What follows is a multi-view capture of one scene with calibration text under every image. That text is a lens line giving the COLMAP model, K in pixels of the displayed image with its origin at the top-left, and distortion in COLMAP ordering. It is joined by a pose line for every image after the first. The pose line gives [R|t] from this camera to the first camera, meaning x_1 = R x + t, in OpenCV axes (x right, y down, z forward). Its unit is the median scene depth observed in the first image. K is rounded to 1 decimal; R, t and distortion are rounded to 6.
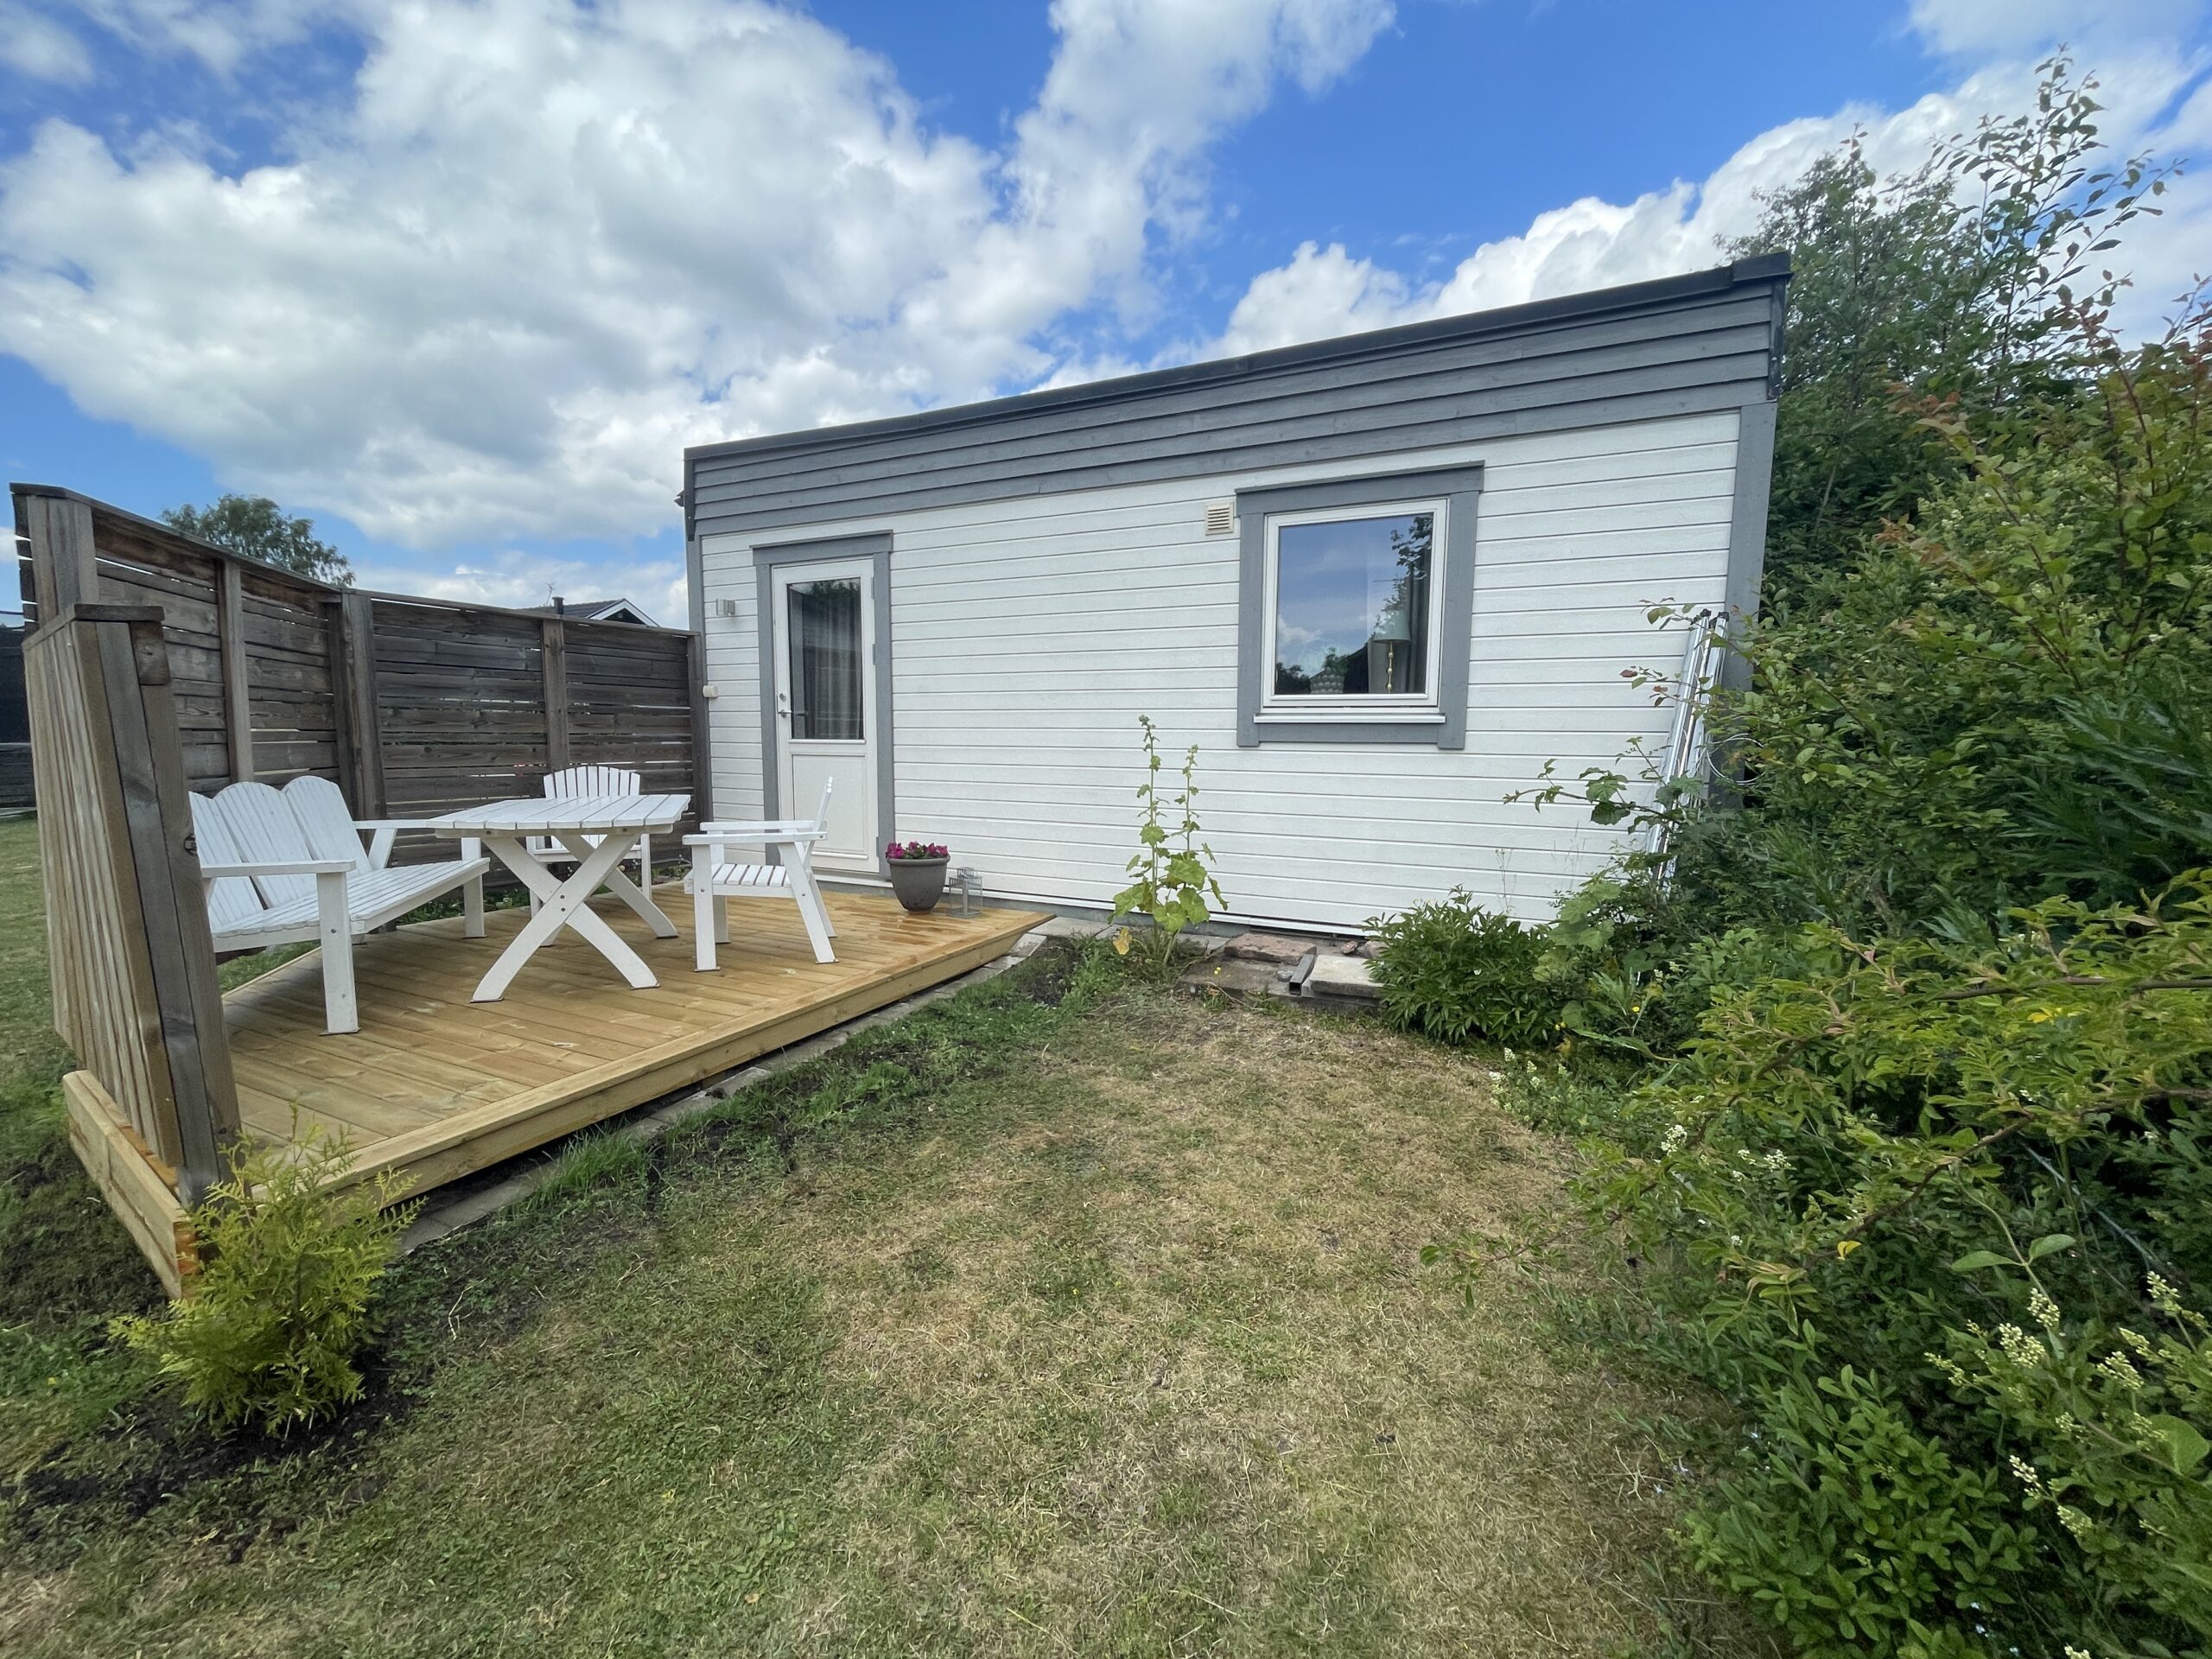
lens RADIAL K [[896.7, 0, 1106.0], [0, 896.7, 829.5], [0, 0, 1]] dist [0.000913, 0.000188]
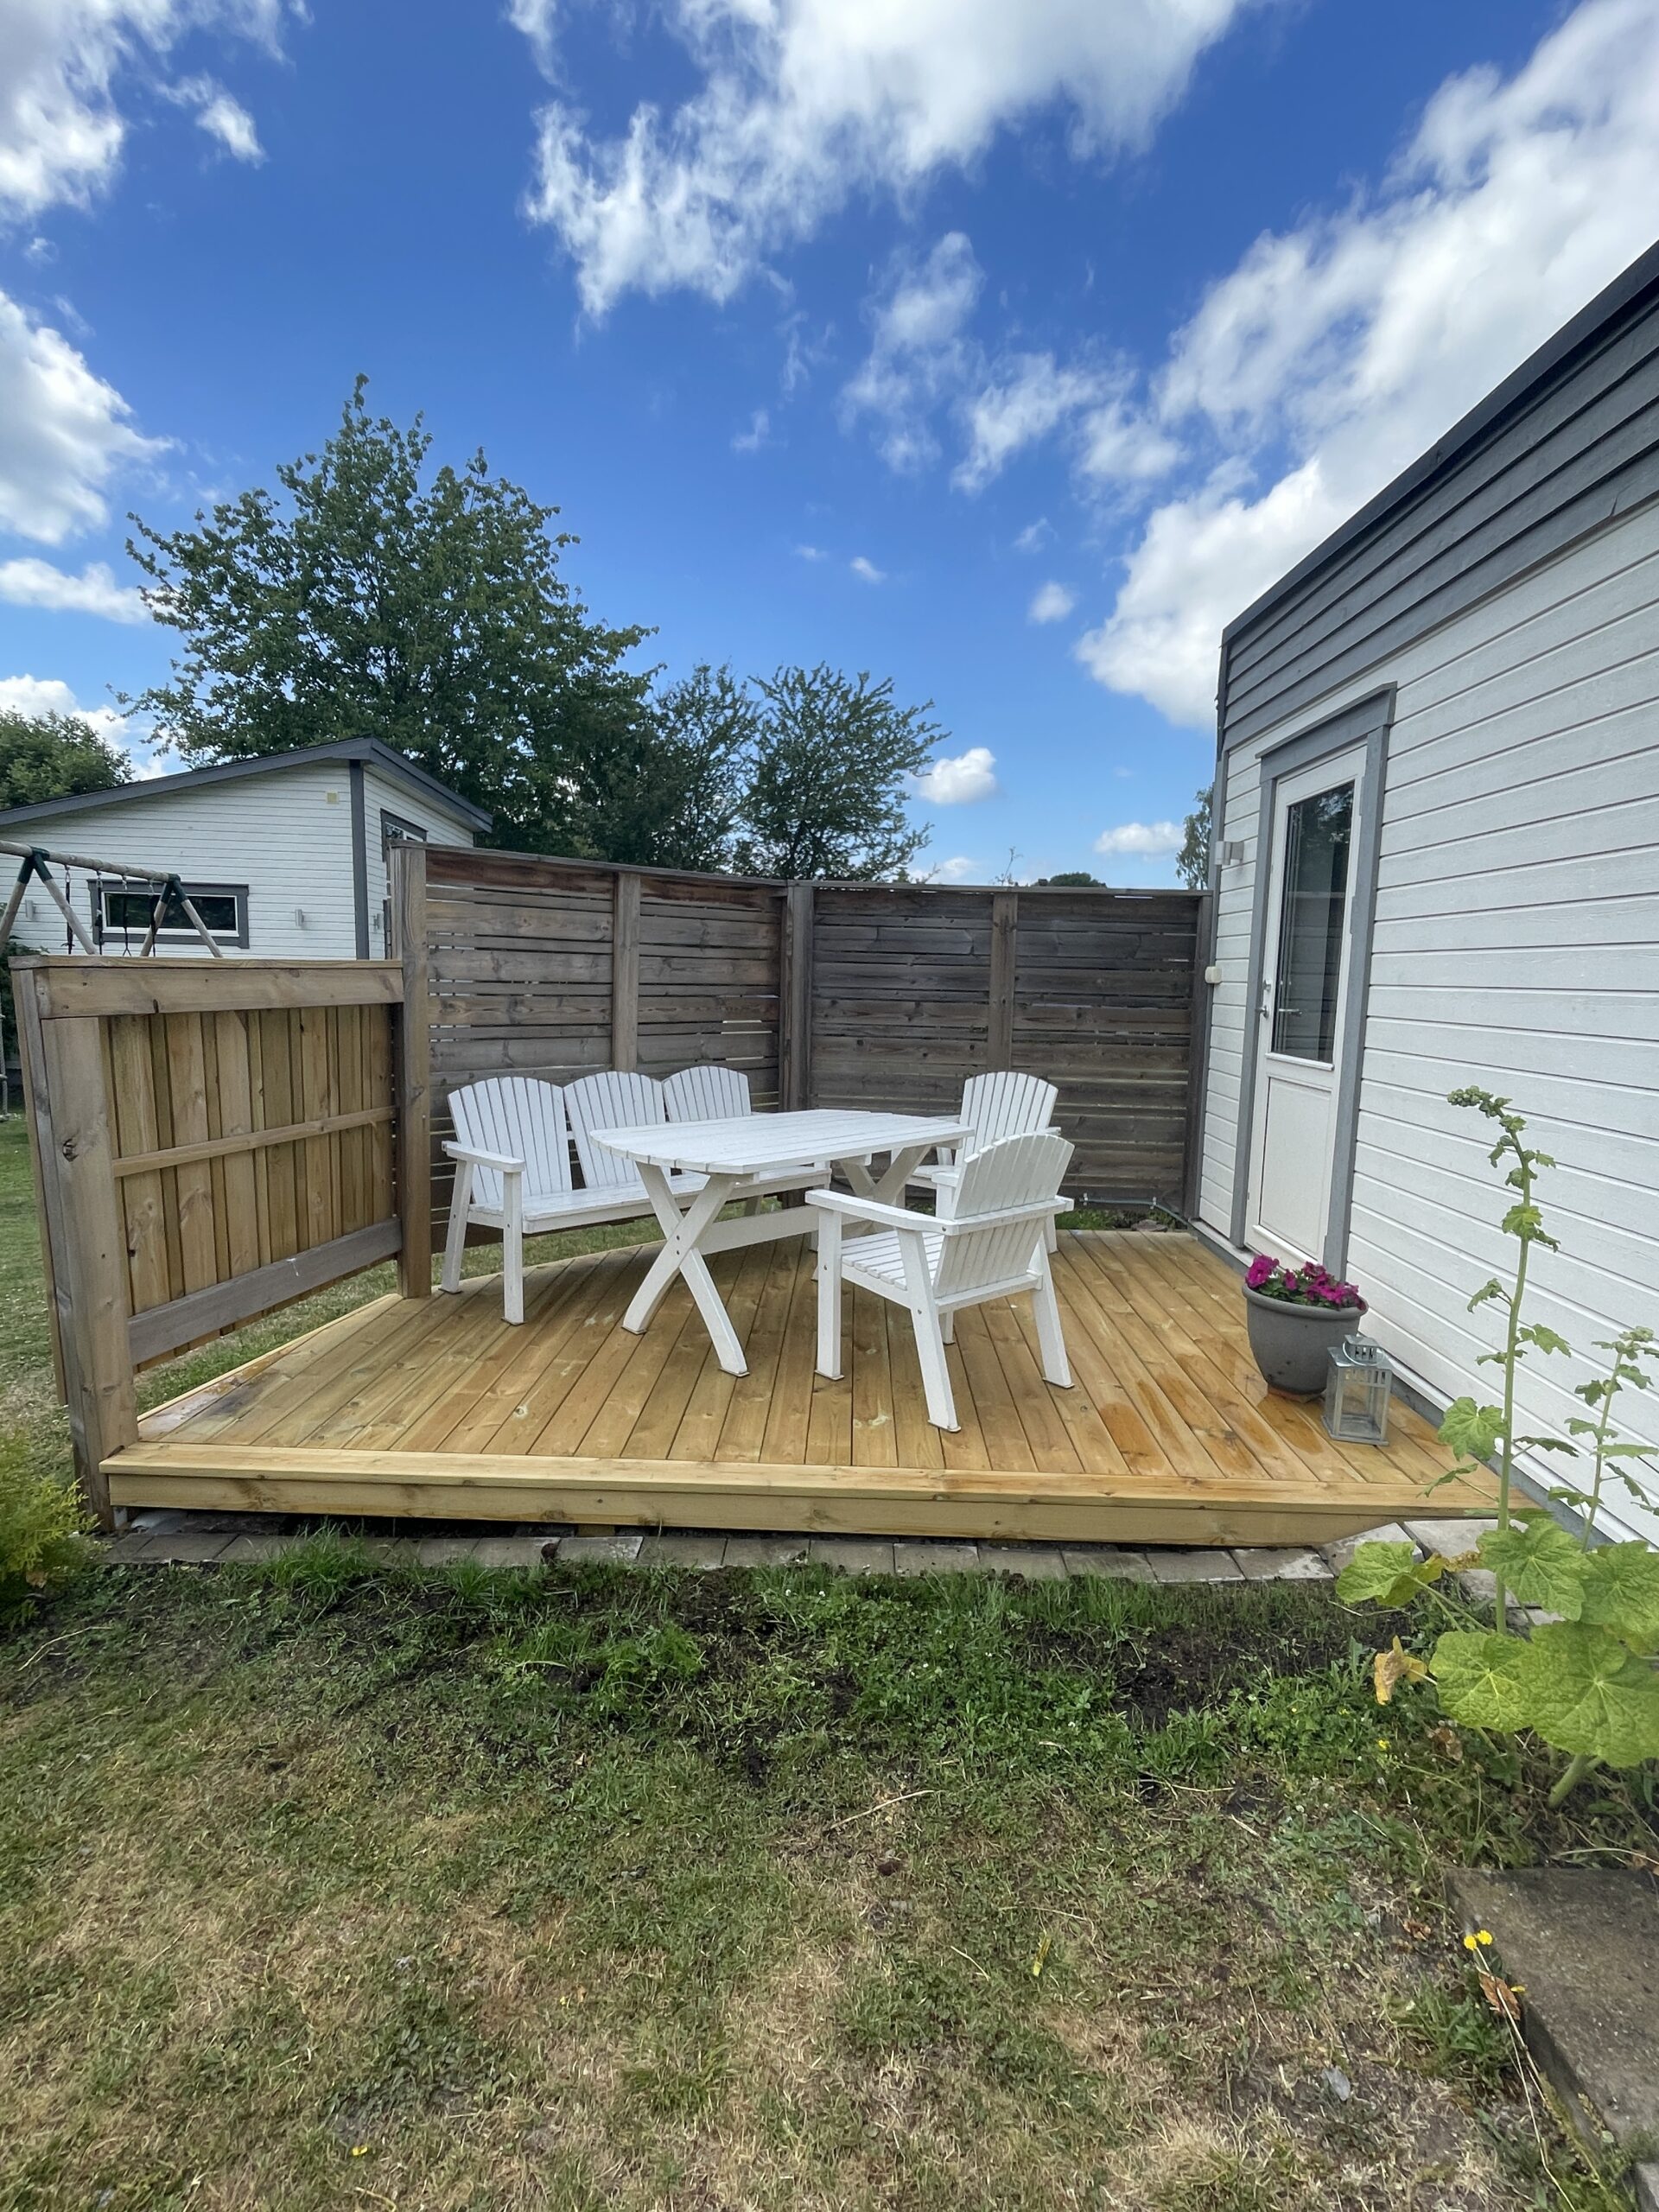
lens RADIAL K [[1086.2, 0, 829.5], [0, 1086.2, 1106.0], [0, 0, 1]] dist [0.001239, 0.000366]
pose [[0.412422, 0.113654, -0.903875, 0.338323], [-0.117045, 0.990575, 0.071151, -0.126342], [0.903443, 0.076450, 0.421838, 0.623453]]
